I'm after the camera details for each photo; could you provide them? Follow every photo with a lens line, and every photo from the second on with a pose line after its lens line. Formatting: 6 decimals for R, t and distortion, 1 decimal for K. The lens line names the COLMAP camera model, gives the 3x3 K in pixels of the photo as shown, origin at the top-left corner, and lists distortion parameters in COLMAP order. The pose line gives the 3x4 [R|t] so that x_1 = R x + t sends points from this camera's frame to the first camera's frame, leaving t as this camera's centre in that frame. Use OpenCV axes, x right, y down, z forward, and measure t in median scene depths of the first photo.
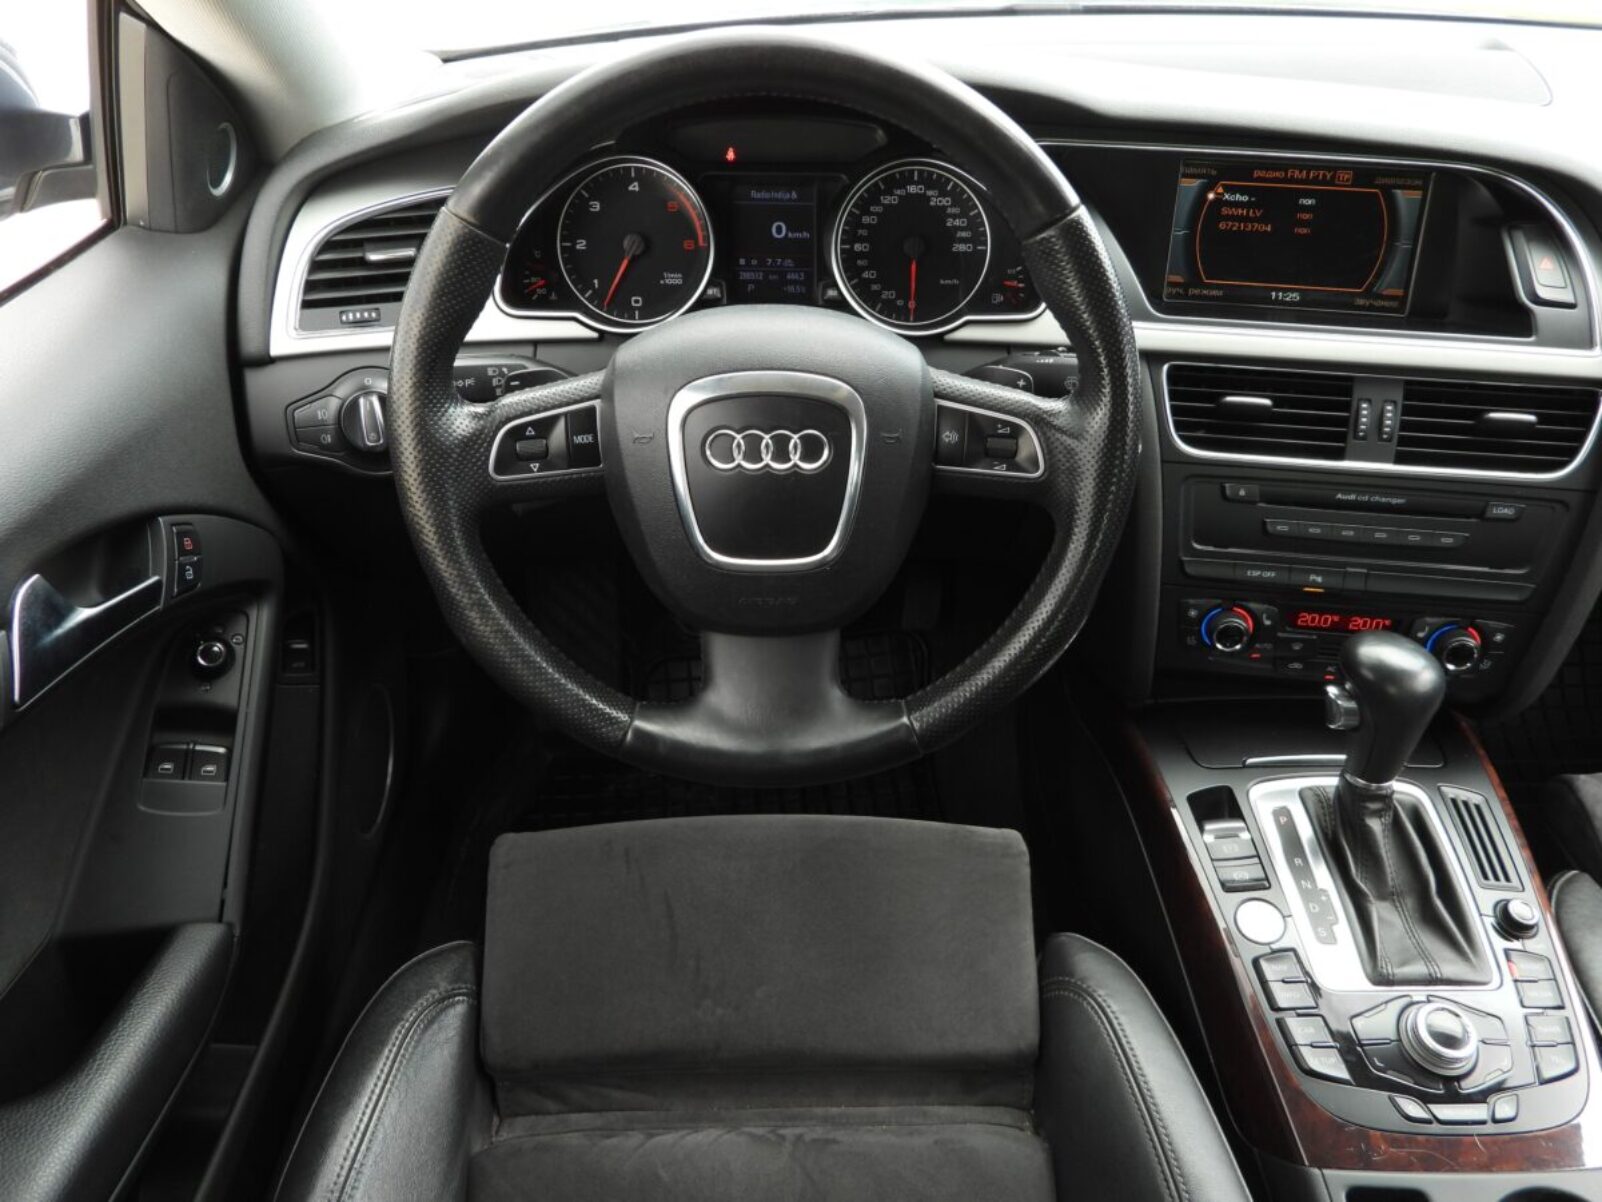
lens RADIAL K [[1171.2, 0, 801.0], [0, 1171.2, 601.0], [0, 0, 1]] dist [-0.003680, 0.002614]
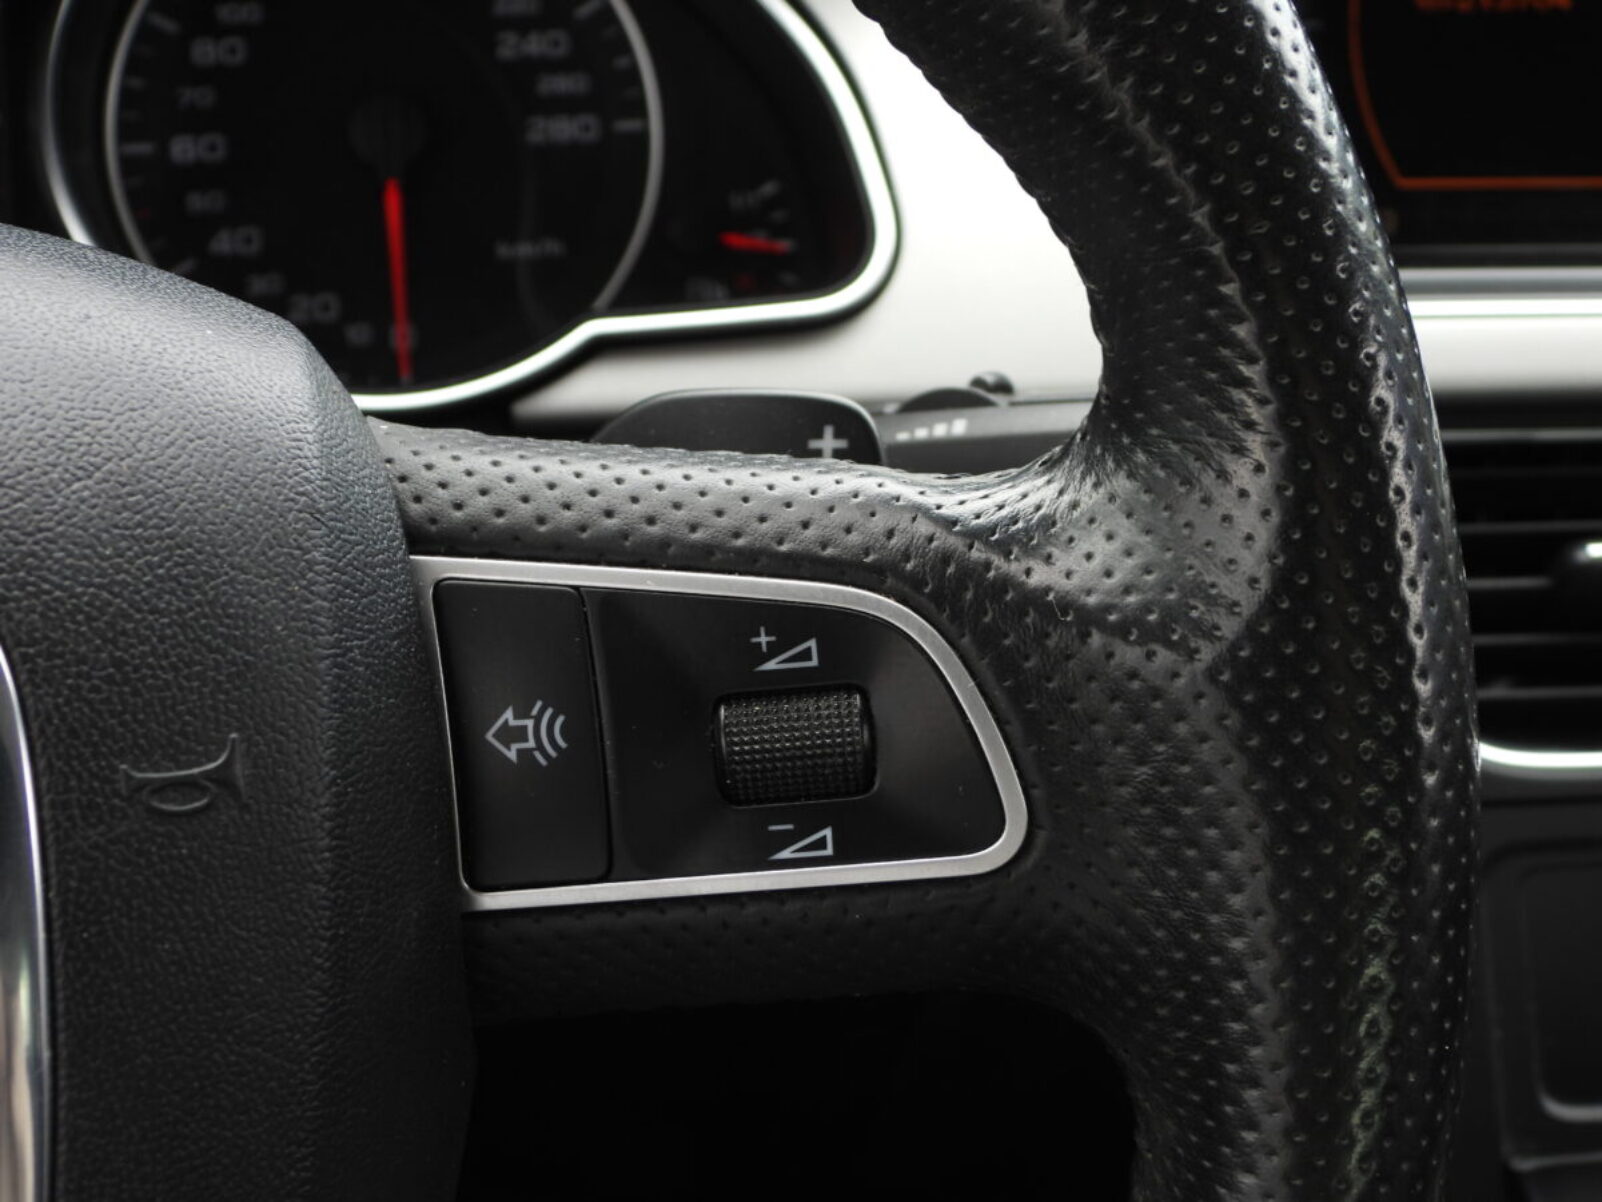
lens RADIAL K [[2595.2, 0, 801.0], [0, 2595.2, 601.0], [0, 0, 1]] dist [-0.015504, -0.046896]
pose [[0.980128, -0.076673, 0.182951, 0.080826], [0.120573, 0.962625, -0.242520, -0.039991], [-0.157518, 0.259759, 0.952740, 0.483970]]
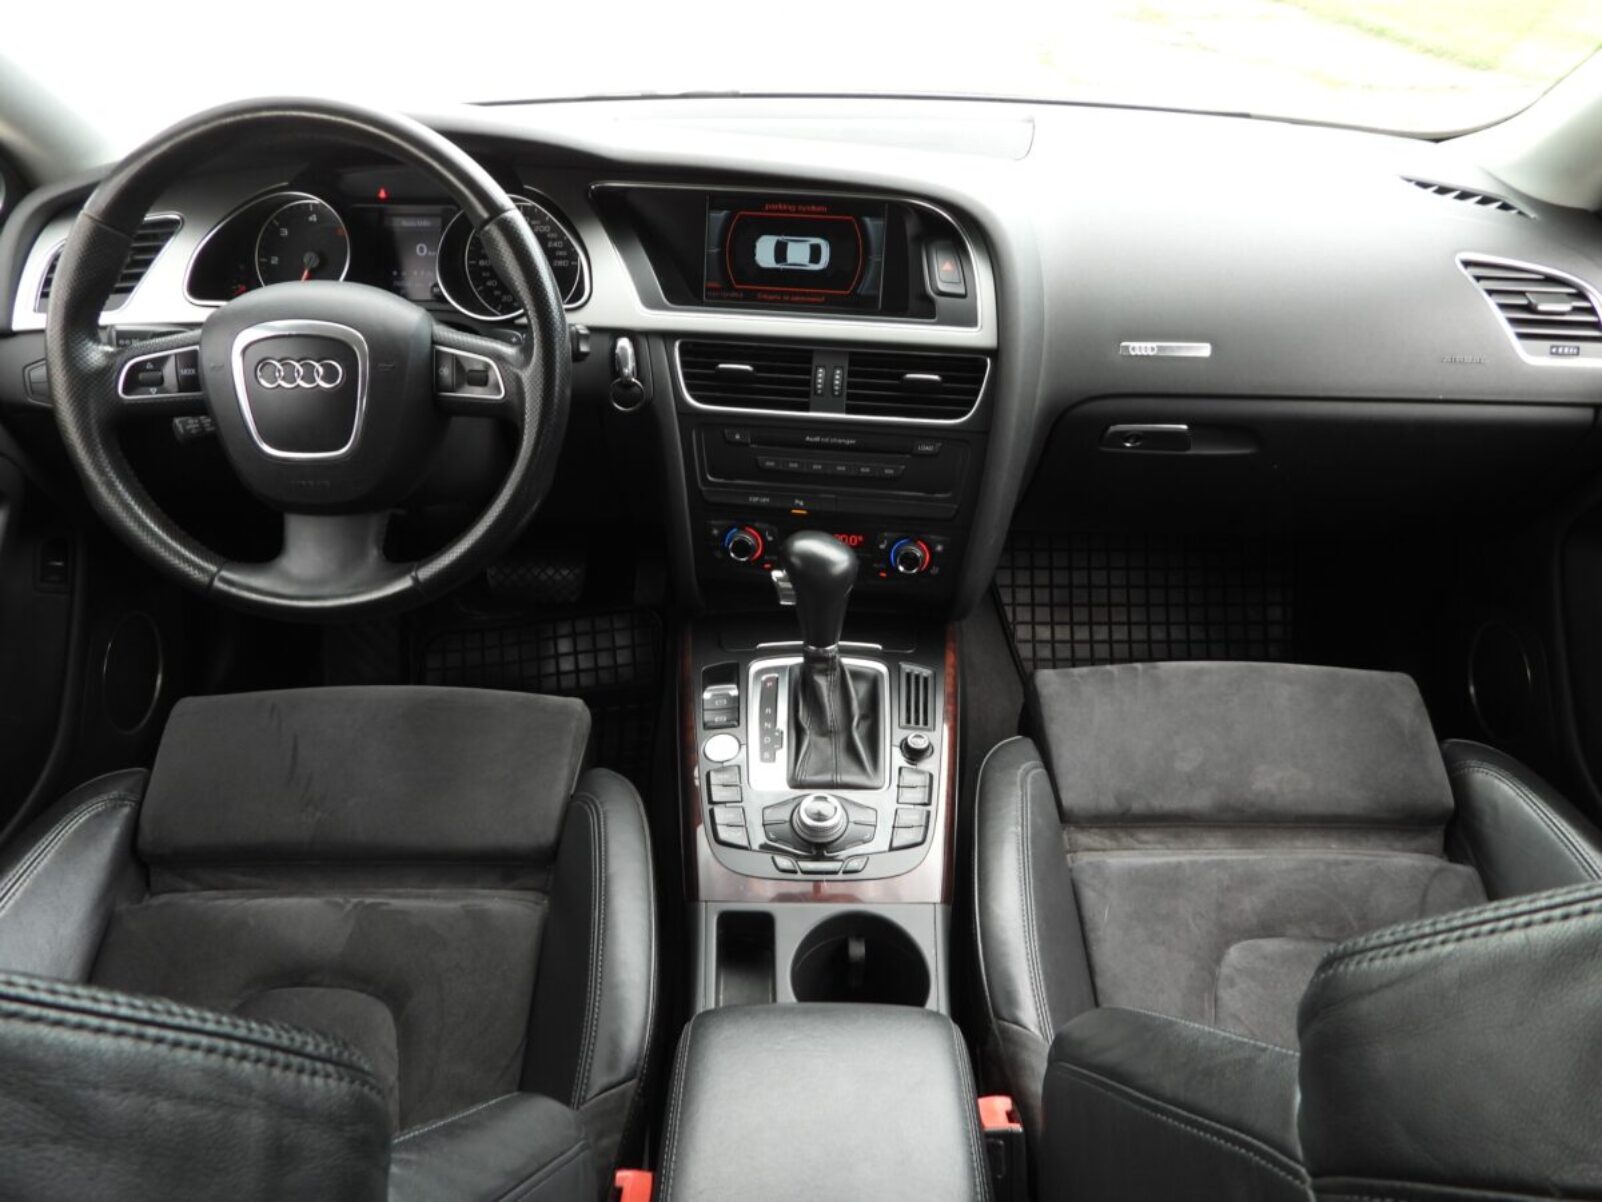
lens RADIAL K [[1189.1, 0, 801.0], [0, 1189.1, 601.0], [0, 0, 1]] dist [-0.005888, 0.001727]
pose [[0.999866, 0.005545, -0.015422, 0.489121], [-0.006772, 0.996718, -0.080671, 0.210752], [0.014924, 0.080764, 0.996621, -0.346558]]
